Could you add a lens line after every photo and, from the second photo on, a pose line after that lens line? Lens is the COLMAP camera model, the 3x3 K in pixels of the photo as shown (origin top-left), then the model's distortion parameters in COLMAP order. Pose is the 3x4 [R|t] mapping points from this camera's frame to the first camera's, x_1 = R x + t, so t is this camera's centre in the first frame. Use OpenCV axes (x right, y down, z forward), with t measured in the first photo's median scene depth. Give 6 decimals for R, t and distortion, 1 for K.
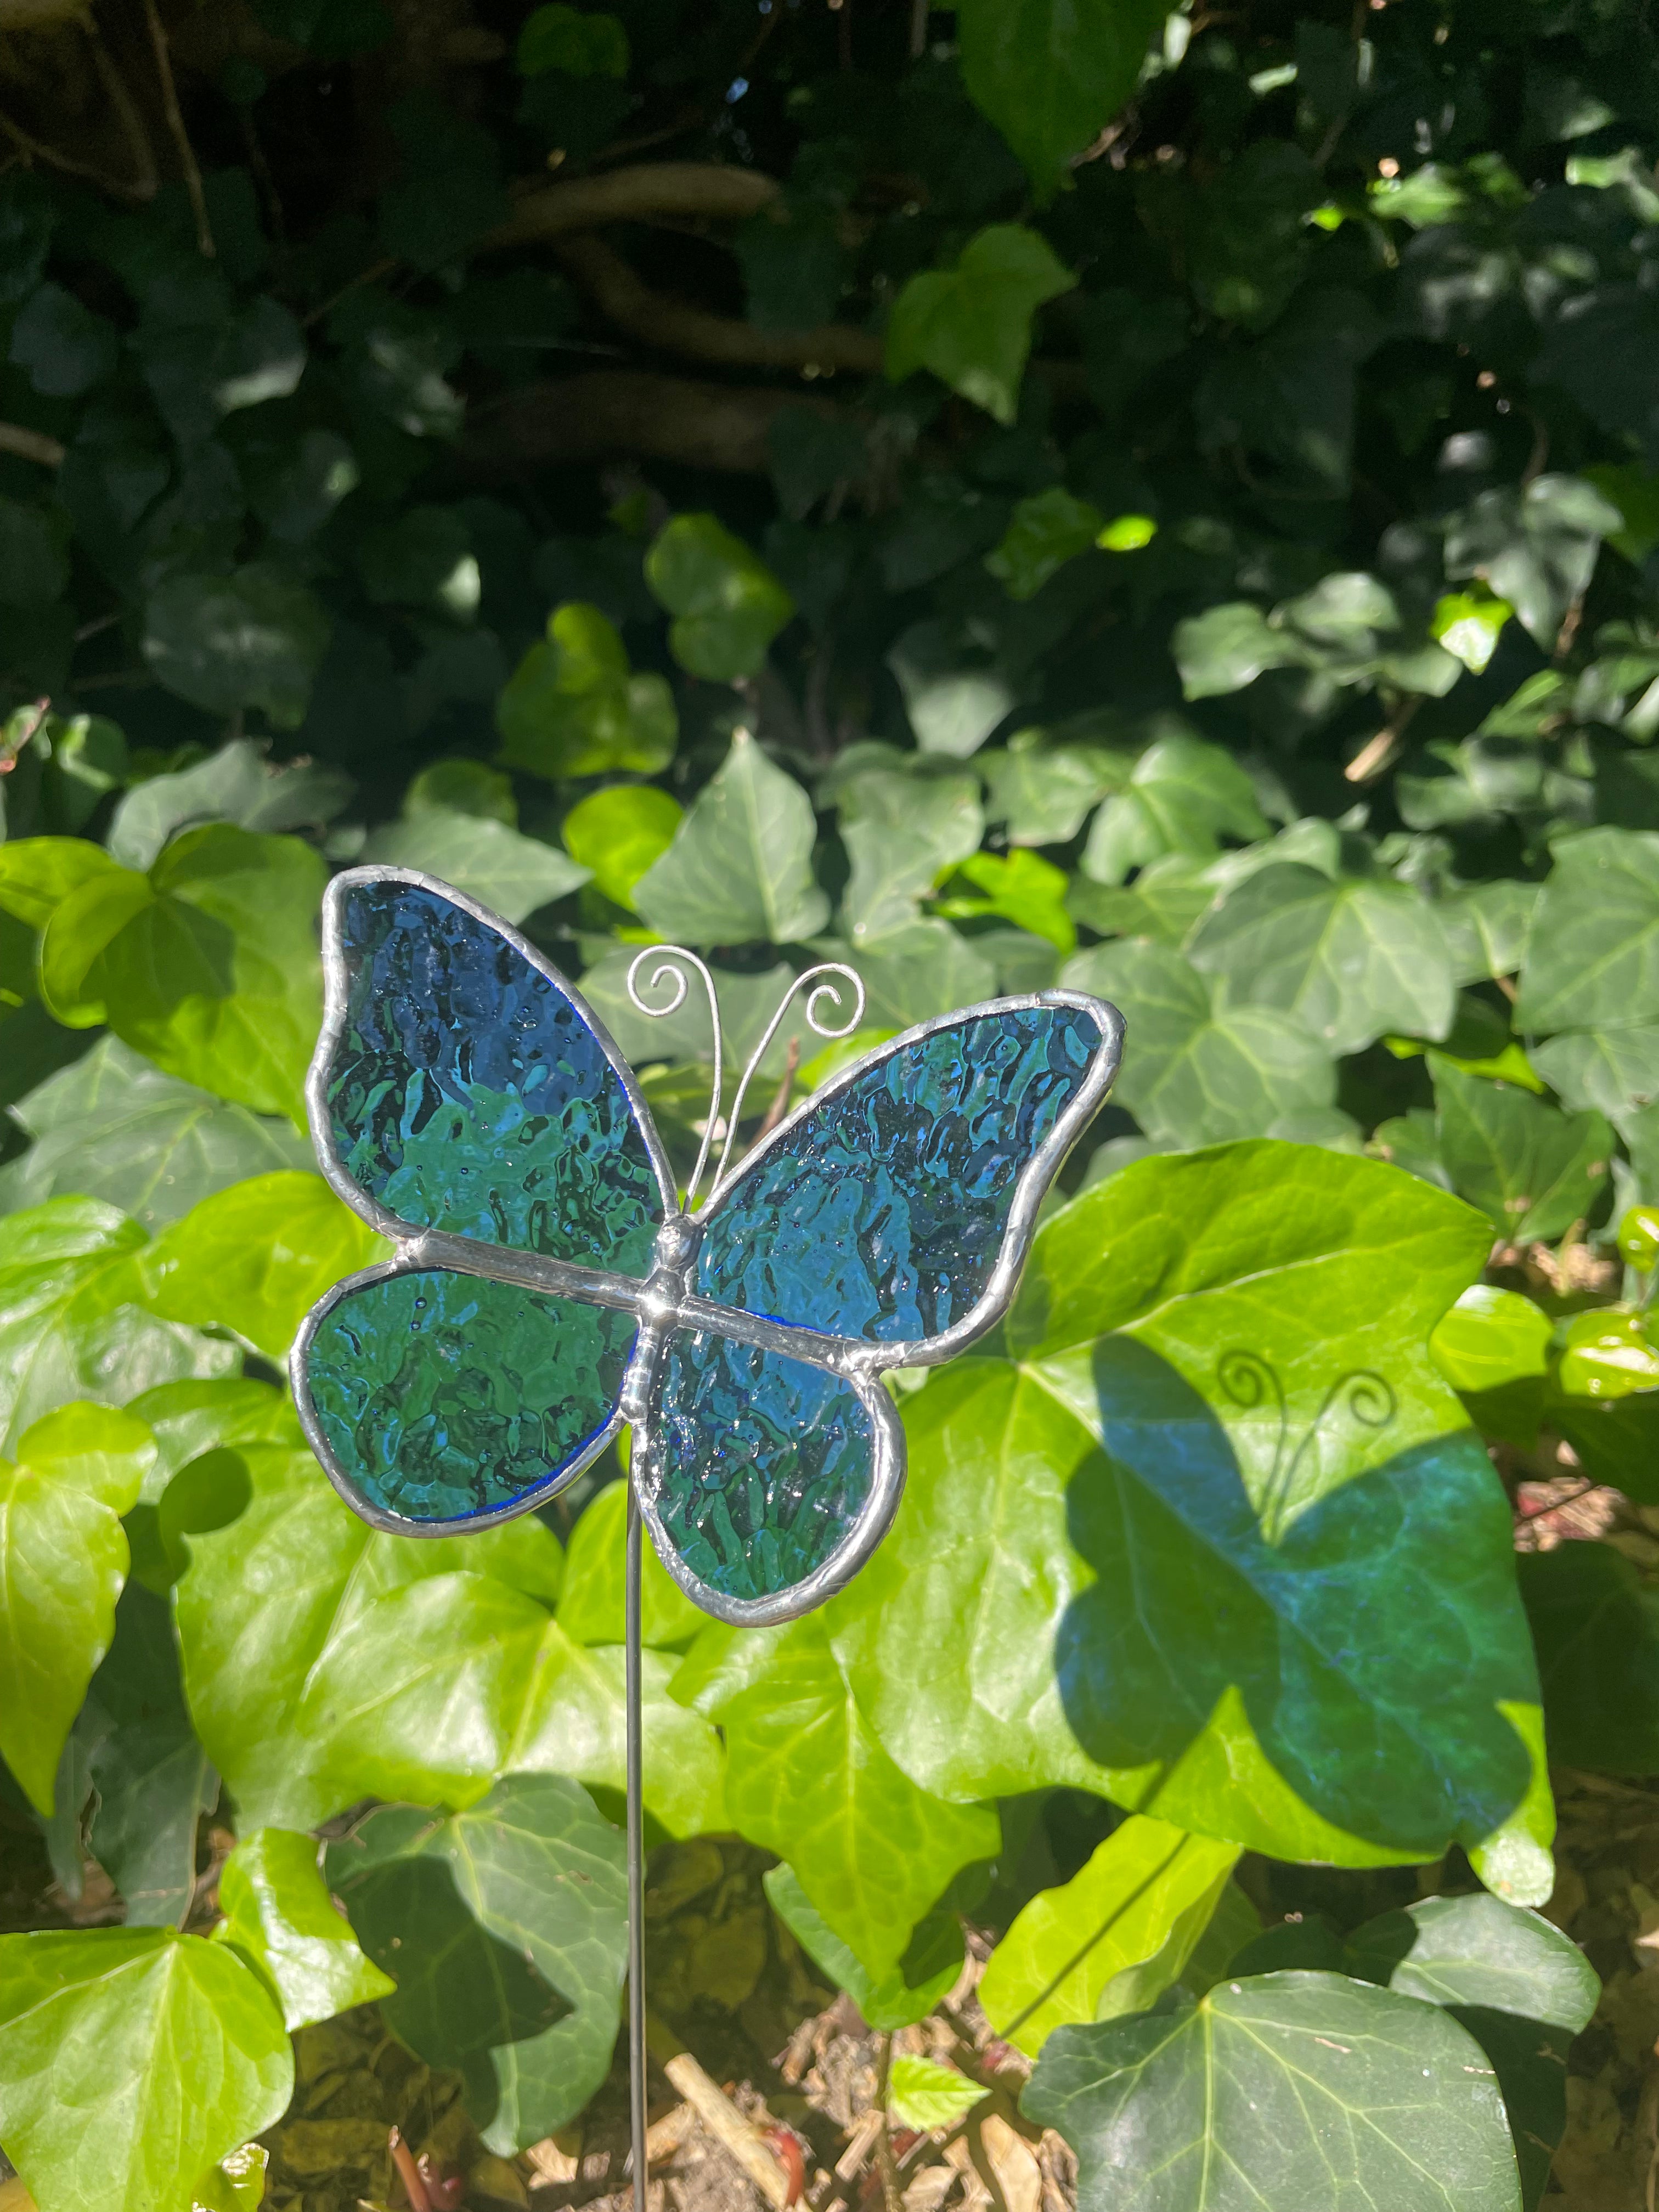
lens RADIAL K [[1777.1, 0, 828.4], [0, 1777.1, 1192.7], [0, 0, 1]] dist [0.004327, -0.044494]
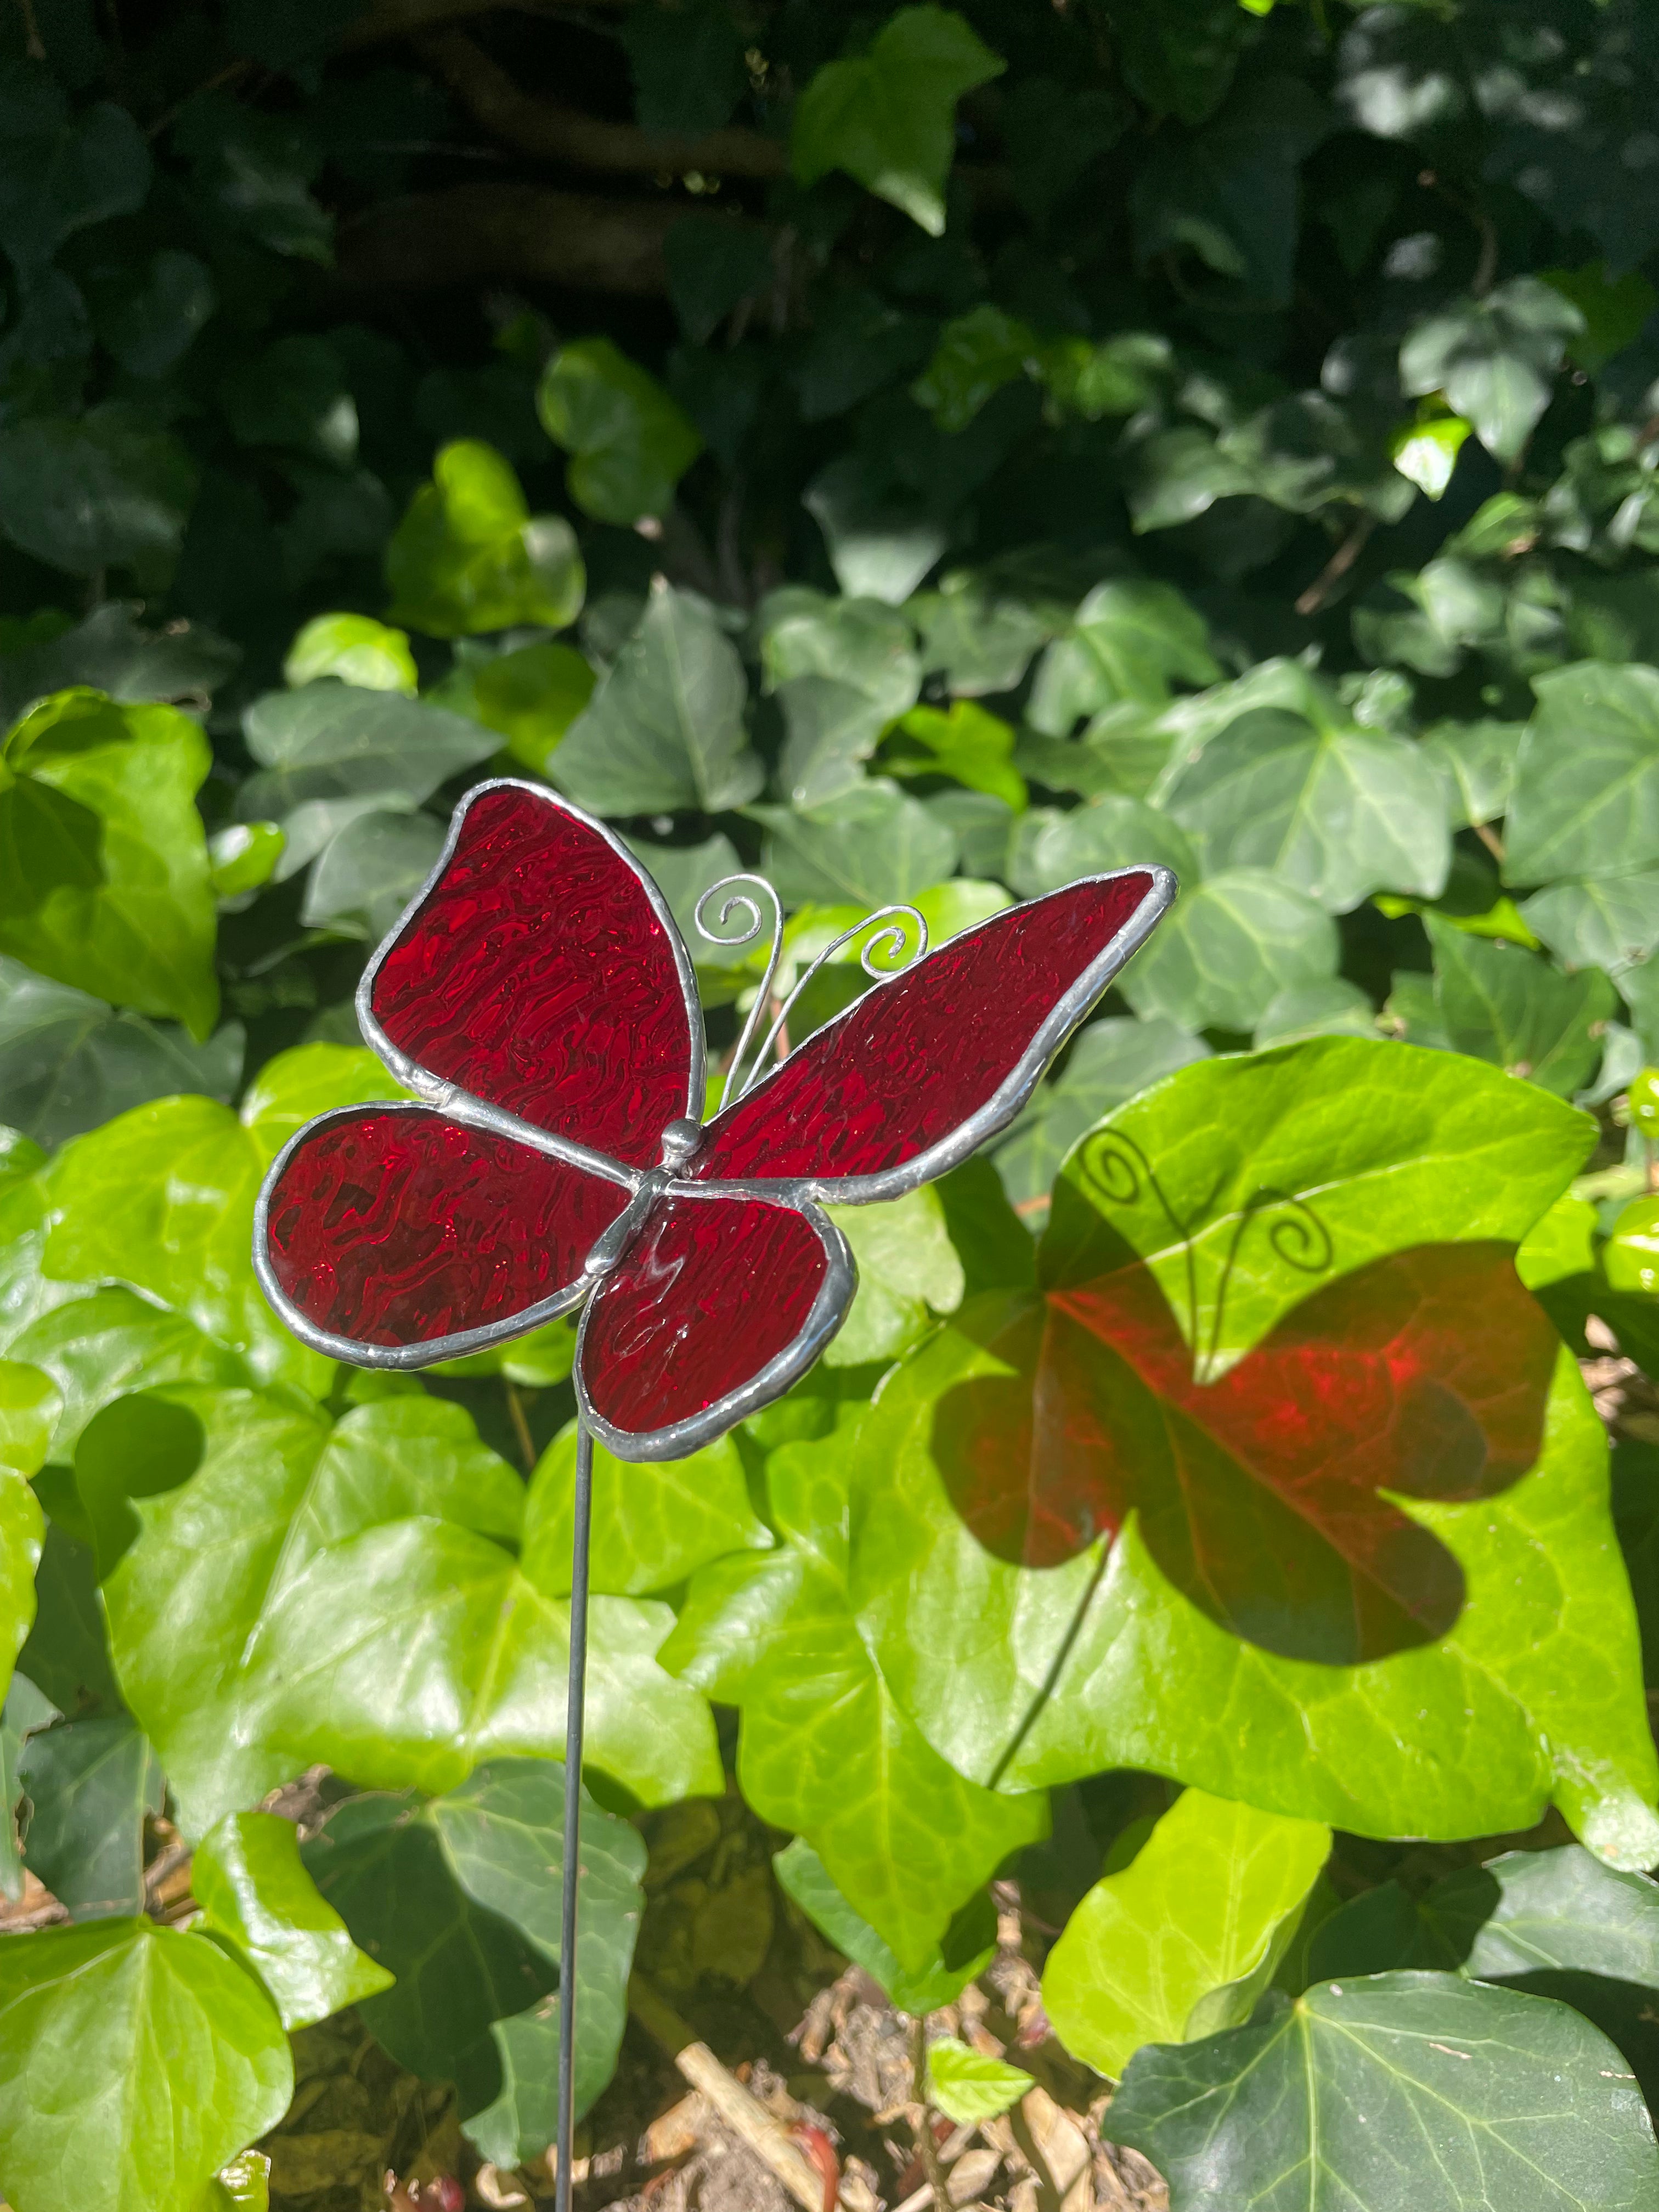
lens RADIAL K [[1777.1, 0, 828.4], [0, 1777.1, 1192.7], [0, 0, 1]] dist [0.004327, -0.044494]
pose [[0.997837, -0.042124, 0.050475, -0.031373], [0.038020, 0.996095, 0.079681, -0.020174], [-0.053634, -0.077590, 0.995542, 0.085216]]
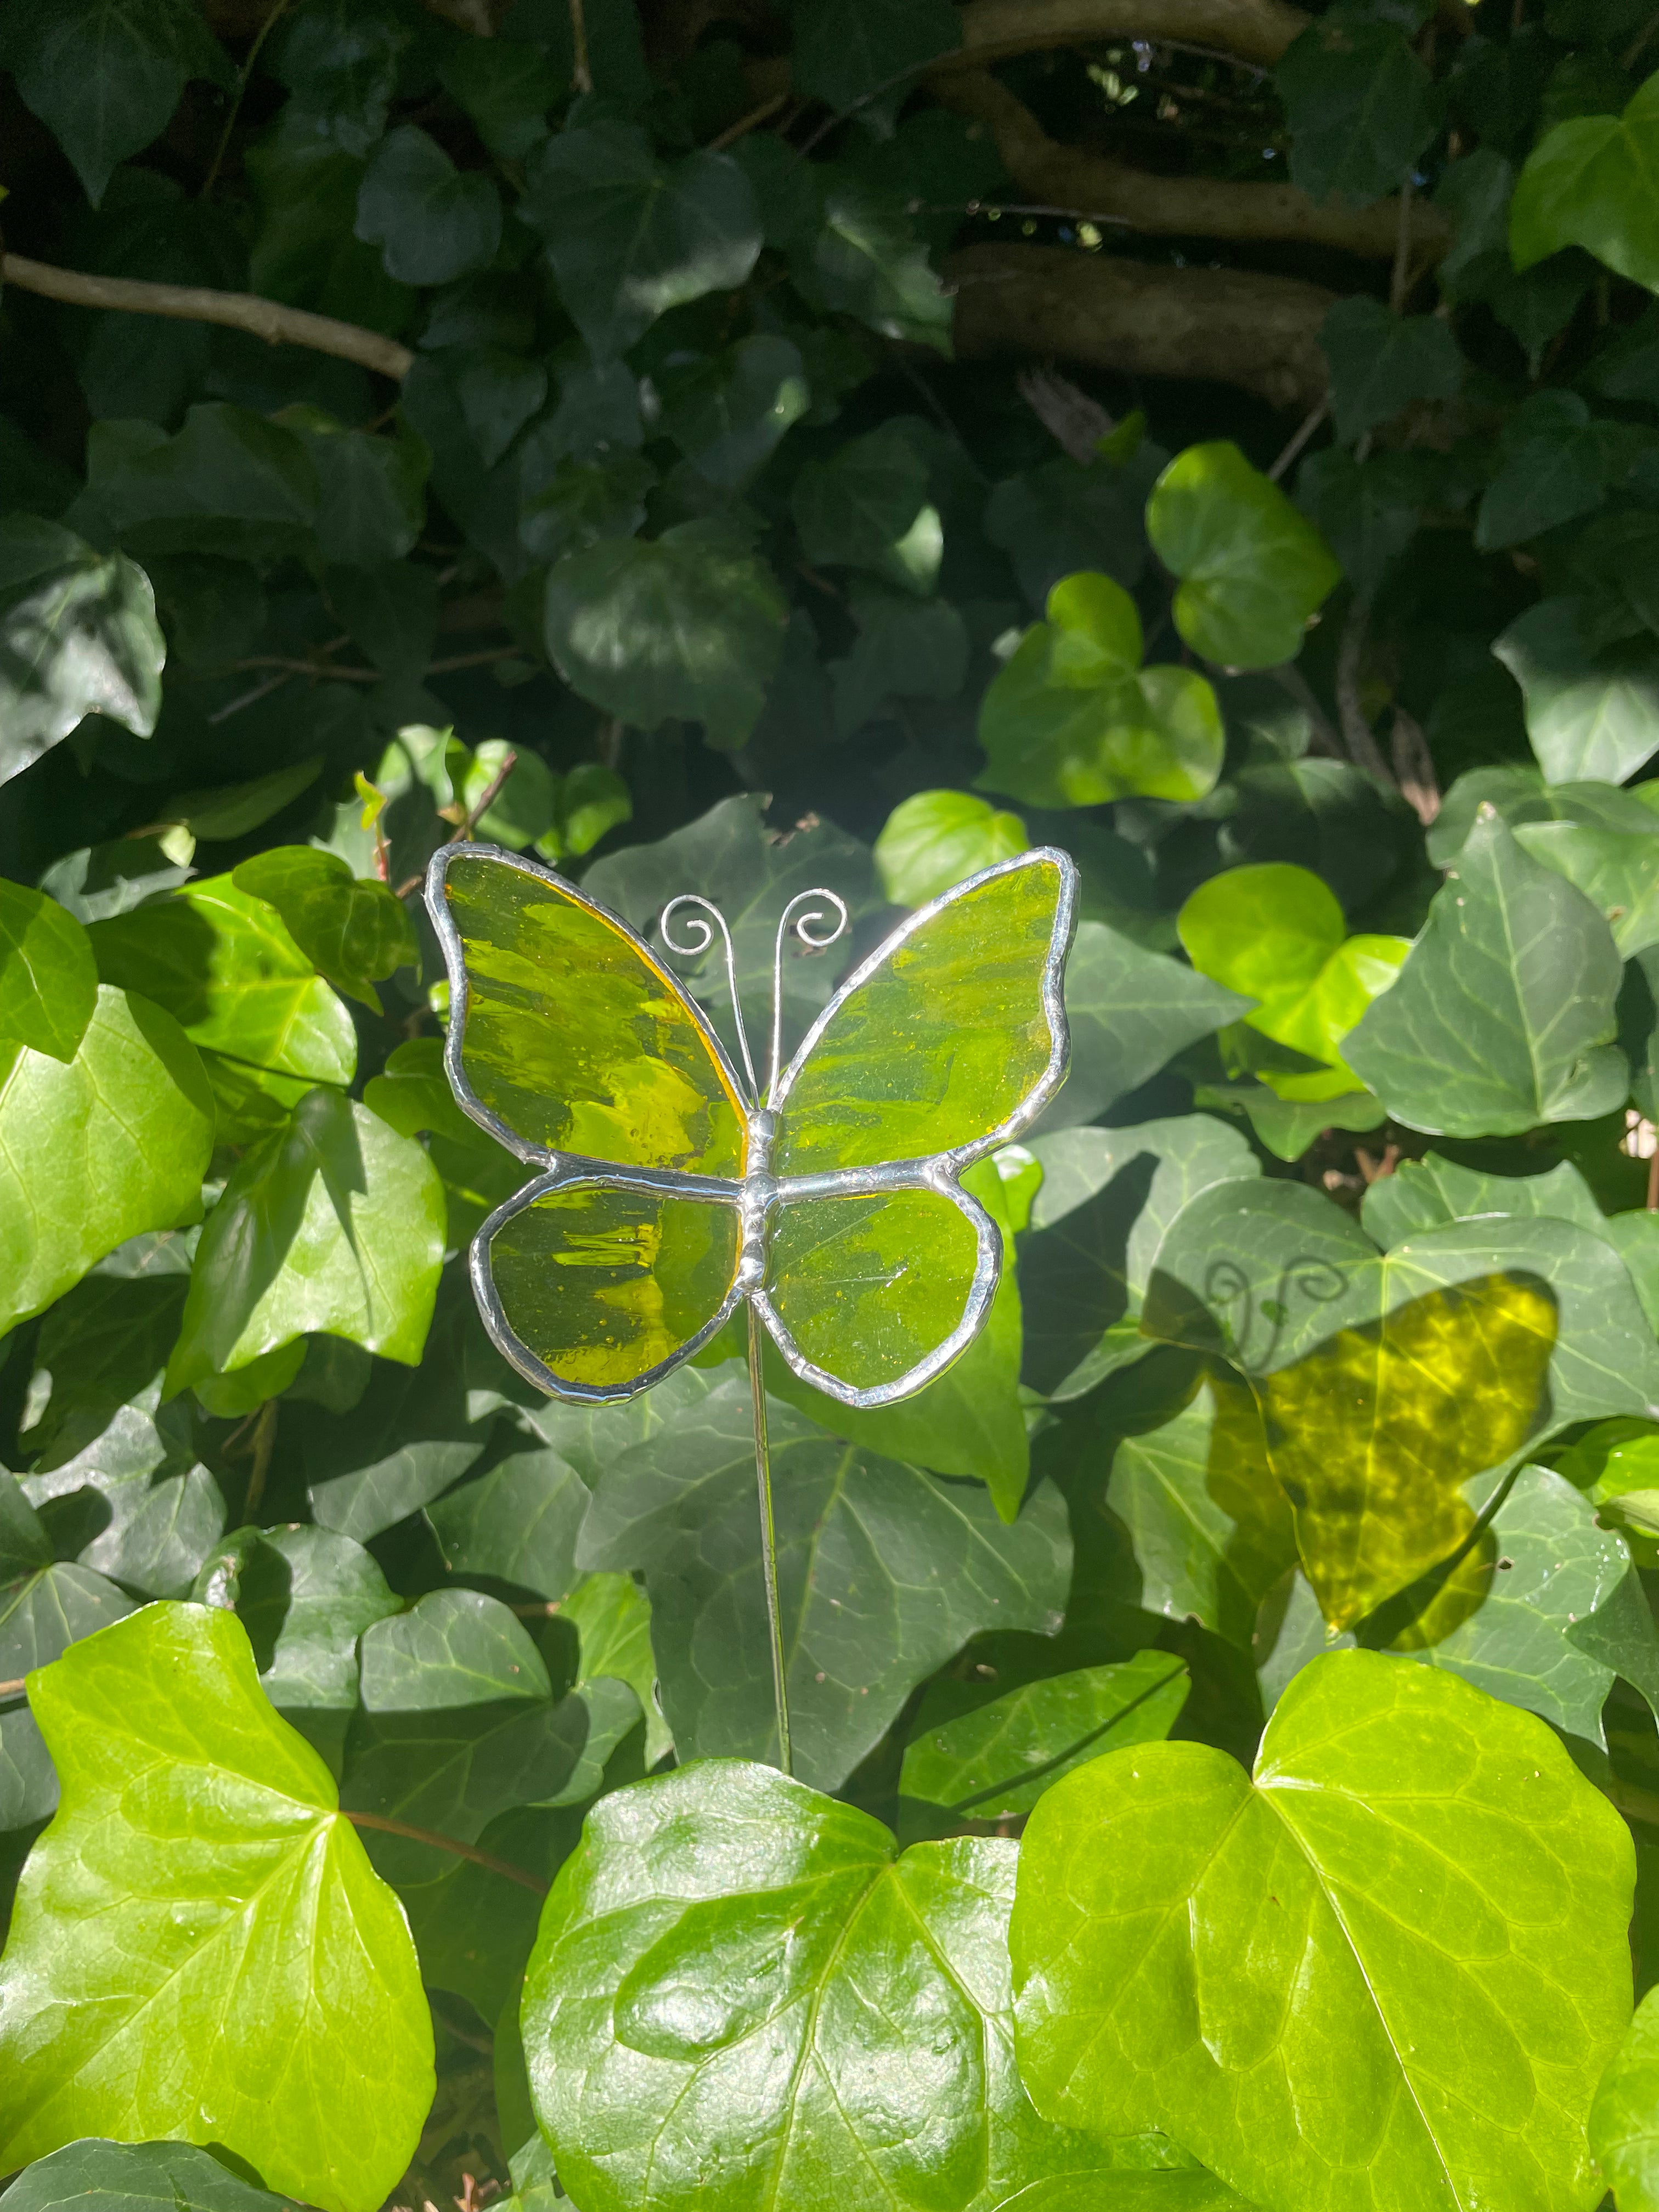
lens RADIAL K [[1912.4, 0, 829.5], [0, 1912.4, 1106.0], [0, 0, 1]] dist [0.012367, -0.001315]
pose [[0.998409, 0.026538, -0.049746, -0.364888], [-0.026629, 0.999645, -0.001161, -0.191917], [0.049698, 0.002484, 0.998761, 0.362633]]
